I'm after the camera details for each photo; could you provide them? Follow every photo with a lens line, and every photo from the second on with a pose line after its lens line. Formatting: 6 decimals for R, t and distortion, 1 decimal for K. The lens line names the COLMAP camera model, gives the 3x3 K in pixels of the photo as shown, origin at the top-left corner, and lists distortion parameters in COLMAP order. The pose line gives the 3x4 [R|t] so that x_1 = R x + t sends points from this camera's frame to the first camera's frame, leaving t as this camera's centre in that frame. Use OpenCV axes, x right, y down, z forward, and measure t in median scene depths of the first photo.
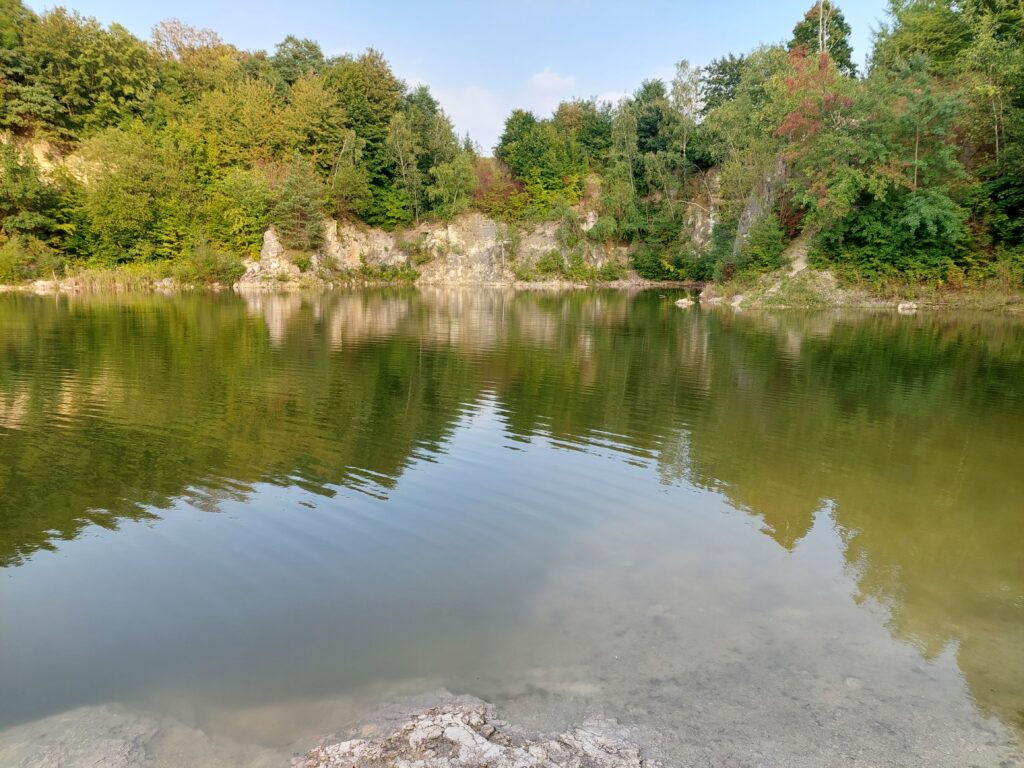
lens RADIAL K [[729.8, 0, 520.3], [0, 729.8, 389.6], [0, 0, 1]] dist [0.076795, -0.083524]
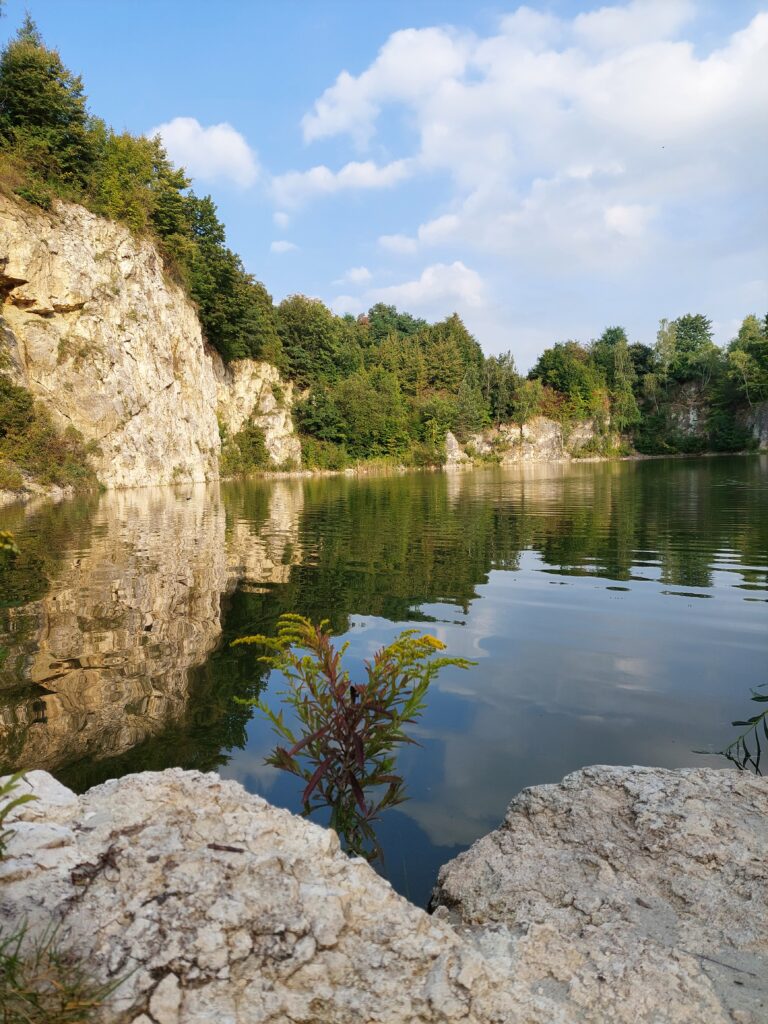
lens RADIAL K [[715.1, 0, 383.9], [0, 715.1, 527.6], [0, 0, 1]] dist [0.080963, -0.090353]
pose [[0.986885, -0.059974, 0.149871, -0.620503], [0.072574, 0.994144, -0.080062, 0.085761], [-0.144192, 0.089889, 0.985459, -0.408192]]
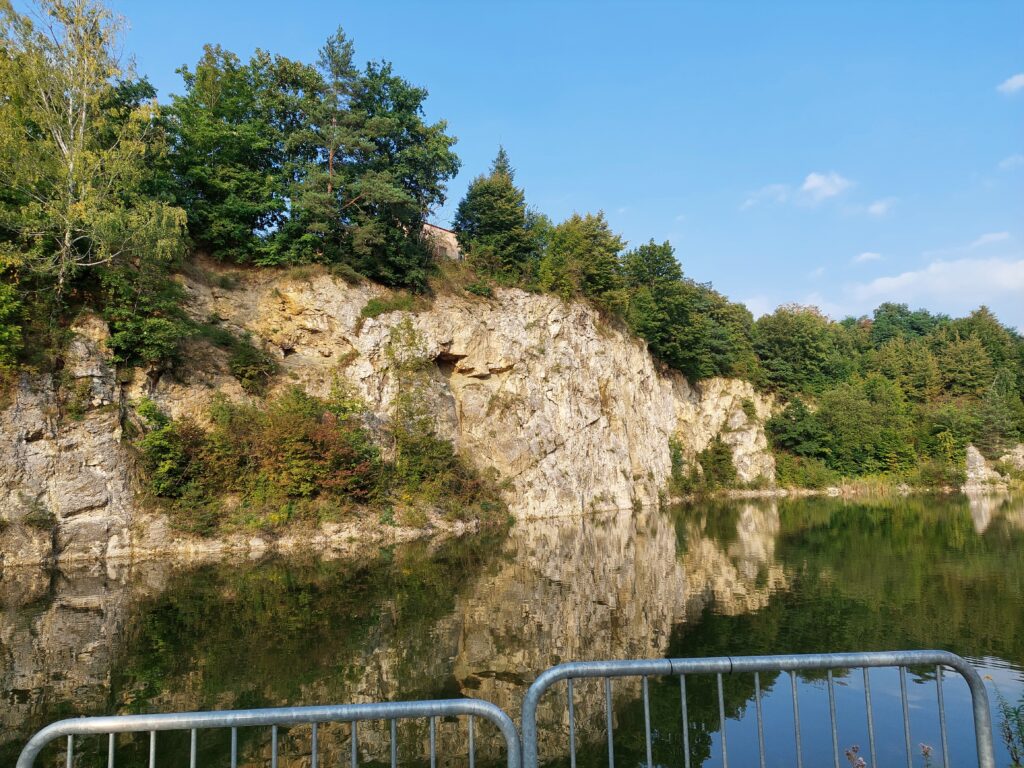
lens RADIAL K [[715.1, 0, 505.7], [0, 715.1, 396.9], [0, 0, 1]] dist [0.080963, -0.090353]
pose [[0.921369, -0.070003, -0.382334, -0.519771], [-0.036821, 0.963506, -0.265143, 0.065082], [0.386942, 0.258373, 0.885166, -0.430759]]
